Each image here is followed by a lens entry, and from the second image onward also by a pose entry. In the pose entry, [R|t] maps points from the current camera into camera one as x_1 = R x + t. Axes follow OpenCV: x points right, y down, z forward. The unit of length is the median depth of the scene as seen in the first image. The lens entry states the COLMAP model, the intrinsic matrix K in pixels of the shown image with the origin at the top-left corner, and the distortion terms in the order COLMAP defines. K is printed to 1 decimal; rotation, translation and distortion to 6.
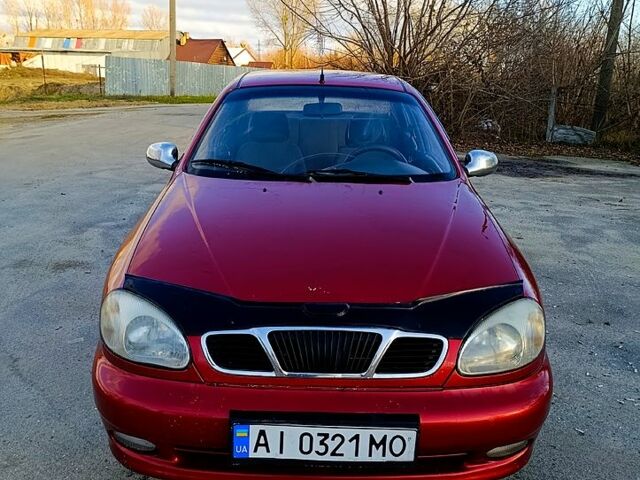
lens RADIAL K [[568.7, 0, 317.6], [0, 568.7, 238.9], [0, 0, 1]] dist [0.073170, -0.142306]
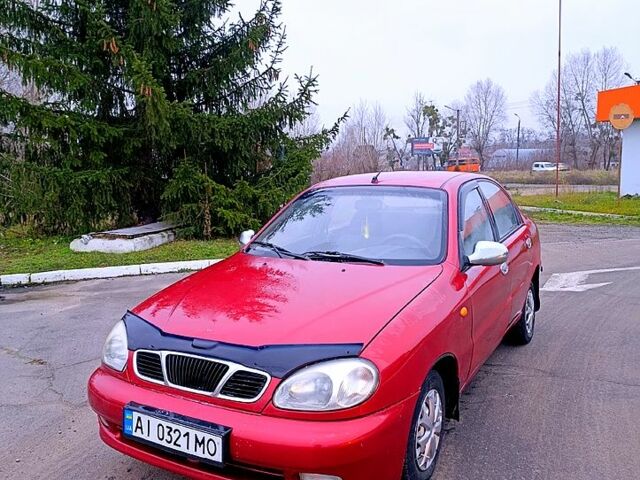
lens RADIAL K [[568.7, 0, 317.6], [0, 568.7, 238.9], [0, 0, 1]] dist [0.073170, -0.142306]
pose [[0.865970, 0.023094, -0.499562, 1.016648], [-0.103764, 0.985491, -0.134312, 0.032235], [0.489212, 0.168147, 0.855802, -0.117167]]
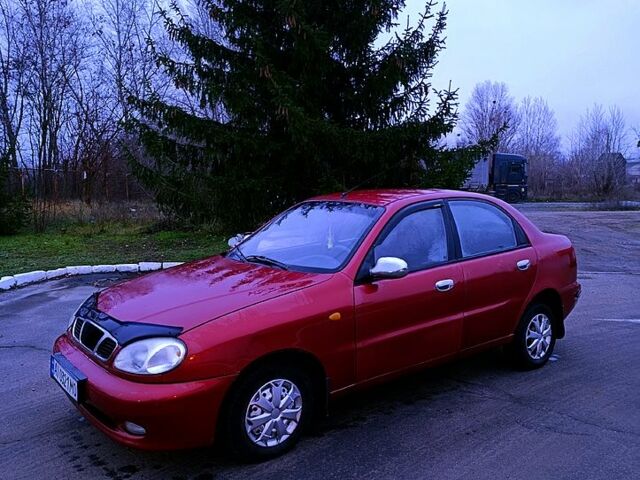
lens RADIAL K [[564.0, 0, 320.0], [0, 564.0, 228.4], [0, 0, 1]] dist [0.034677, -0.005206]
pose [[0.623384, 0.045718, -0.780578, 2.022207], [-0.205449, 0.972790, -0.107100, -0.110562], [0.754442, 0.227134, 0.615814, 0.354696]]
